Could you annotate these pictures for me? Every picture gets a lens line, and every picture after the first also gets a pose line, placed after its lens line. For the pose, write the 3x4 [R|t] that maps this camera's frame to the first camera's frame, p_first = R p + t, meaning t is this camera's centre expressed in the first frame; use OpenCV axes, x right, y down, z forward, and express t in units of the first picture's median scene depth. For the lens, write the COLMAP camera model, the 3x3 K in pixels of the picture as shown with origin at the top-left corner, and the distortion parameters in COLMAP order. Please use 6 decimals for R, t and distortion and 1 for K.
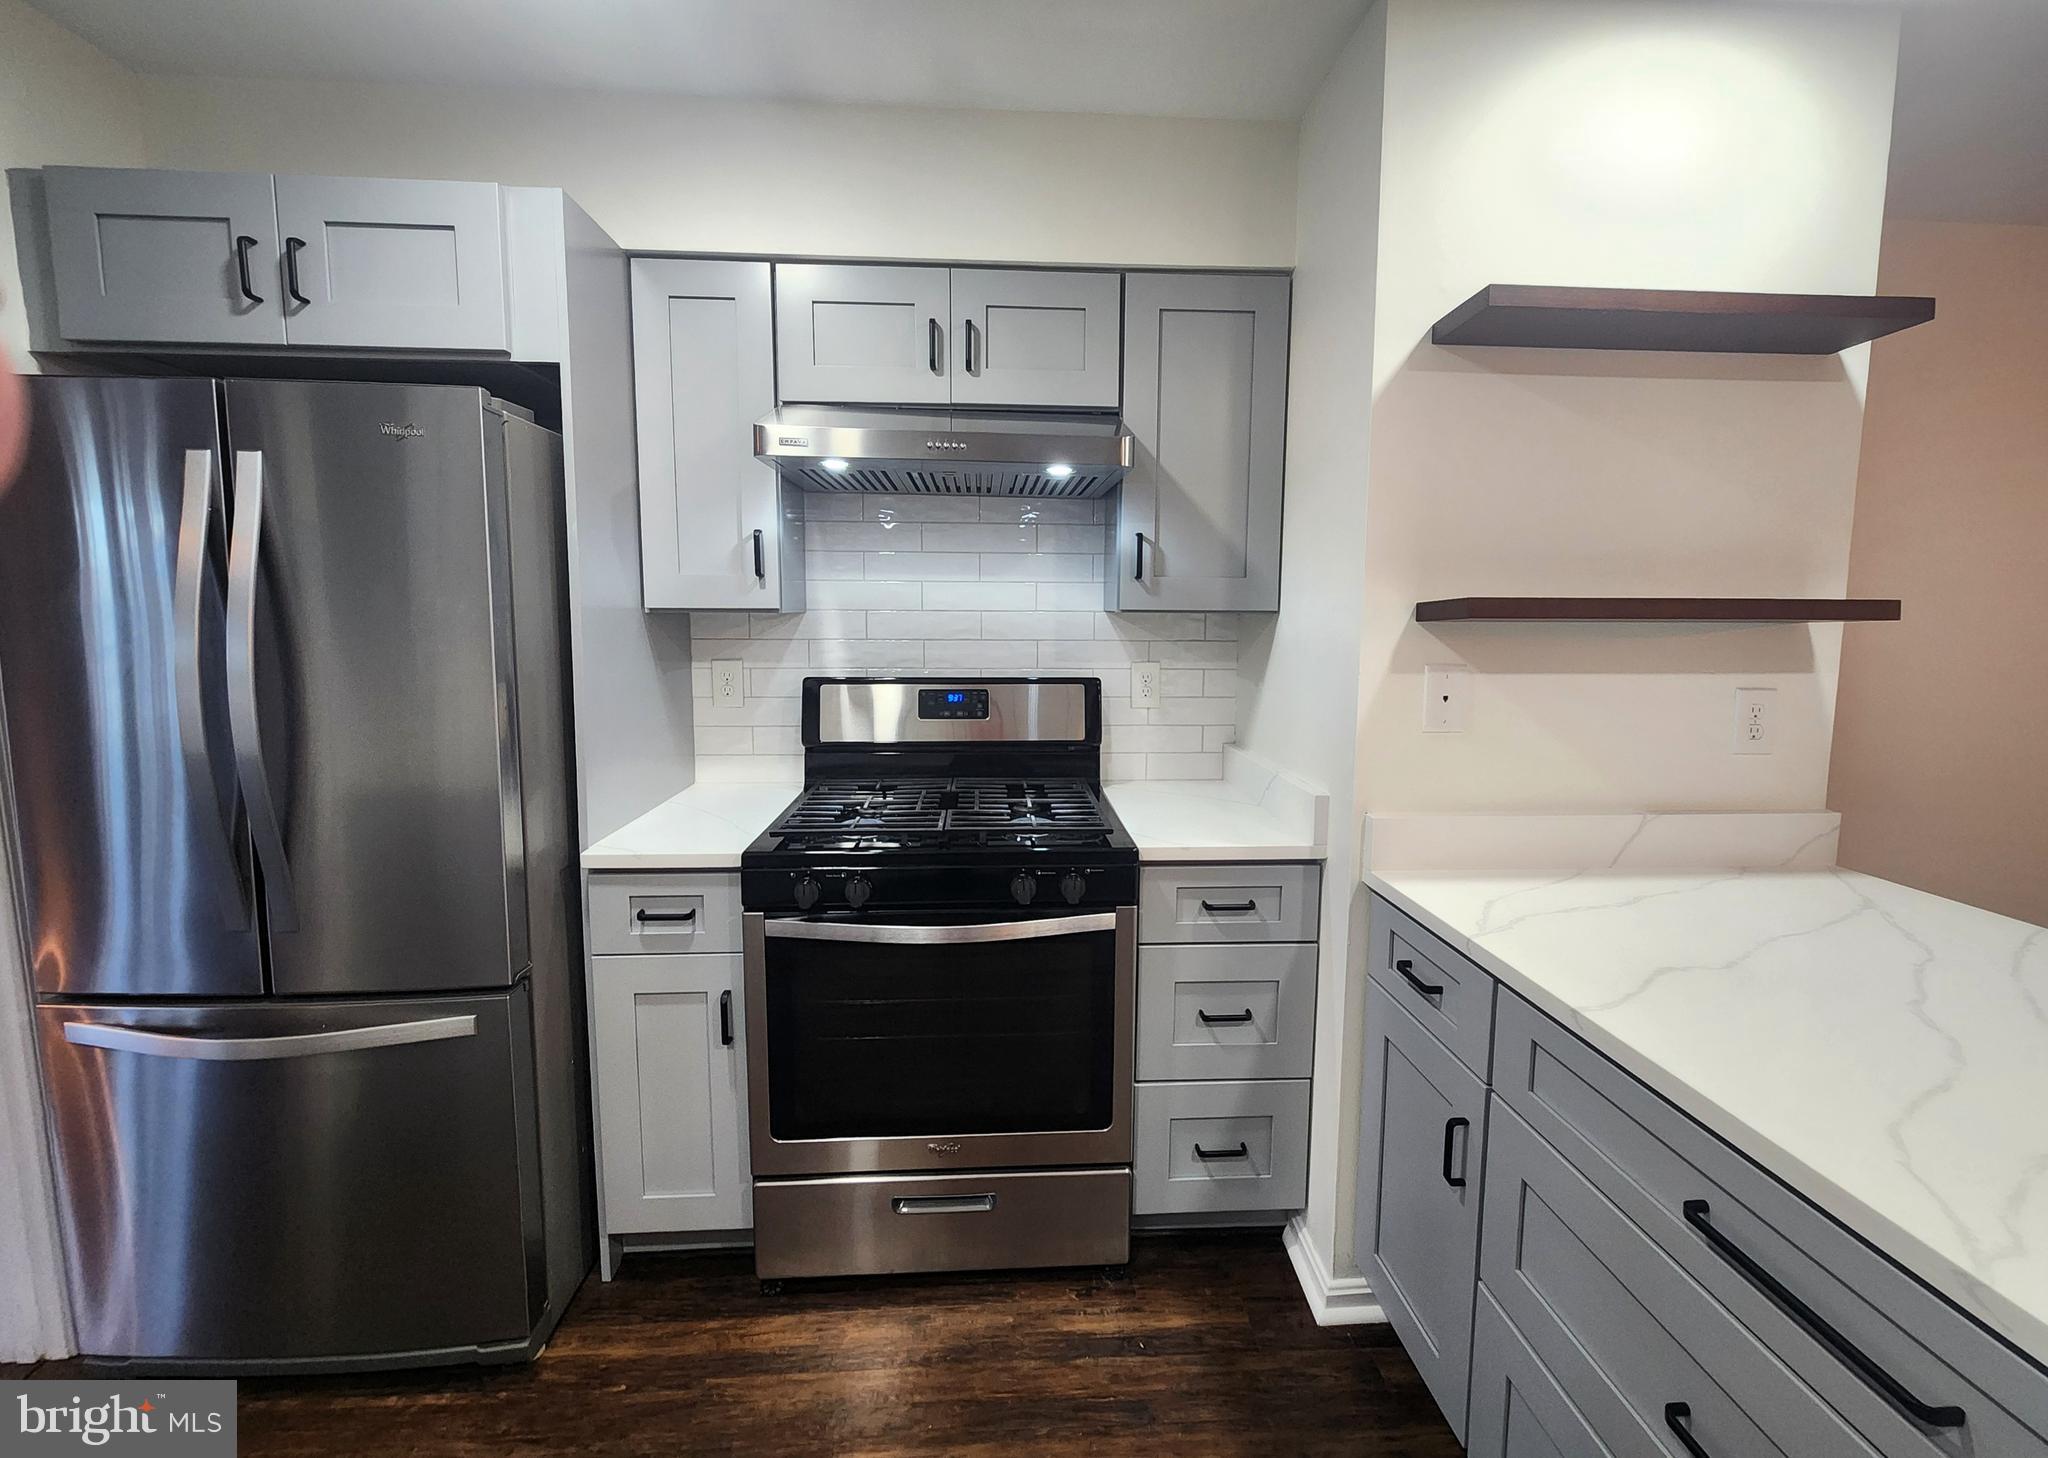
lens RADIAL K [[864.0, 0, 1028.0], [0, 864.0, 679.2], [0, 0, 1]] dist [0.007432, -0.000003]
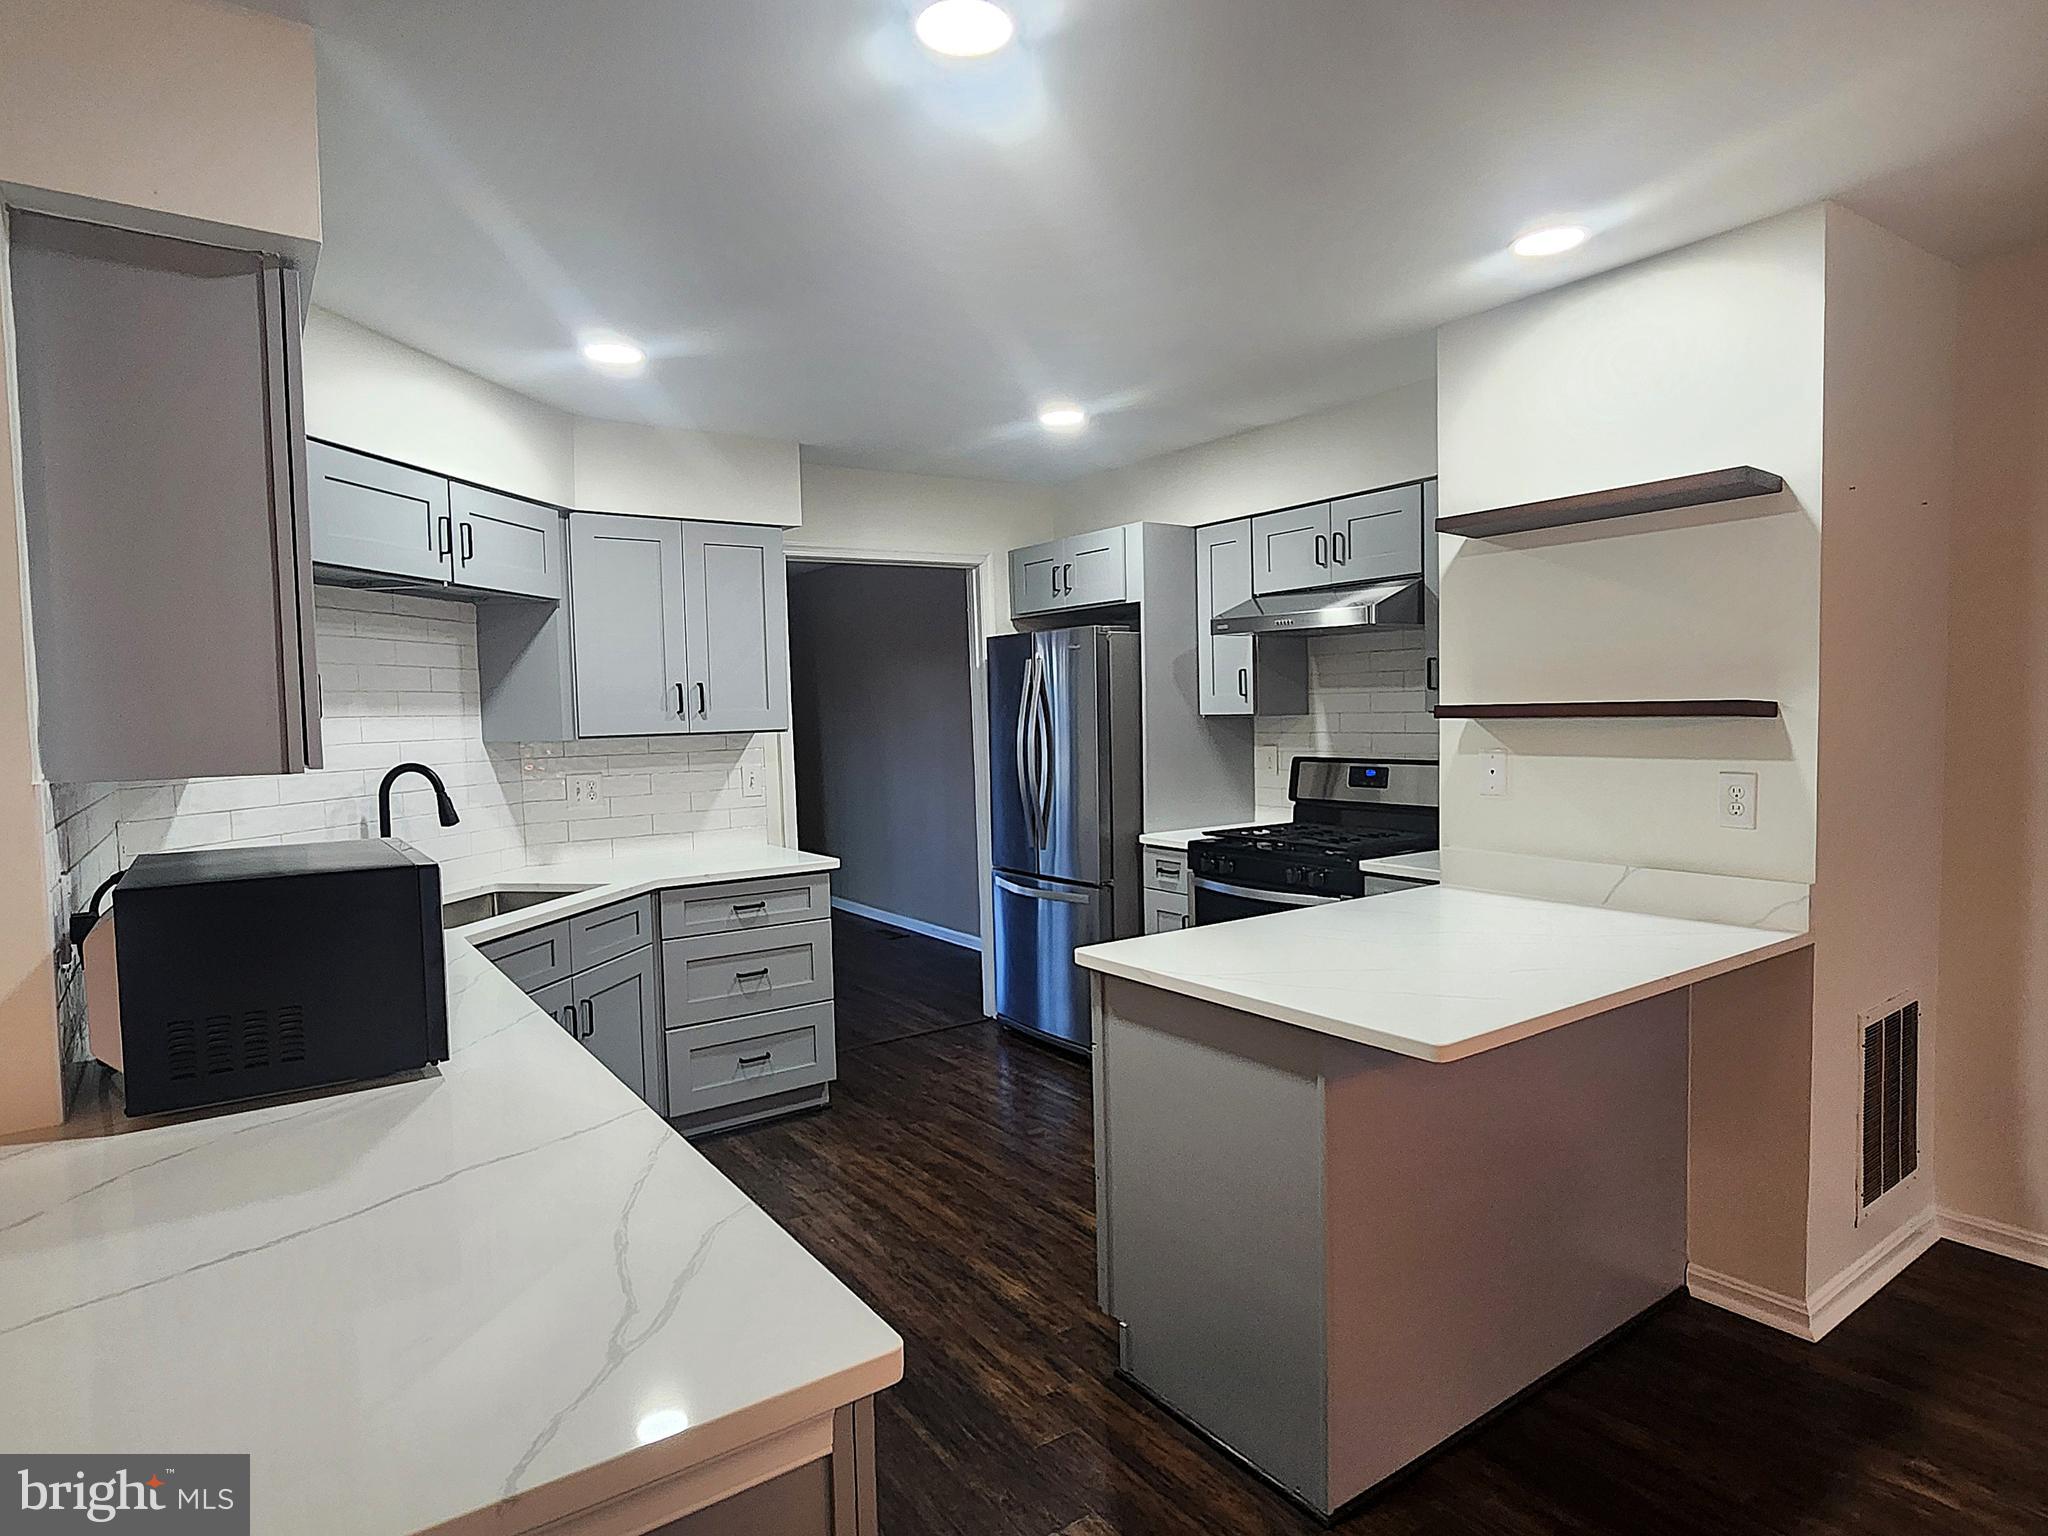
lens RADIAL K [[1168.5, 0, 1024.0], [0, 1168.5, 768.0], [0, 0, 1]] dist [-0.003245, -0.000614]
pose [[0.513846, 0.025479, -0.857504, 1.737666], [-0.043197, 0.999059, 0.003800, 0.041575], [0.856794, 0.035089, 0.514463, -0.682688]]
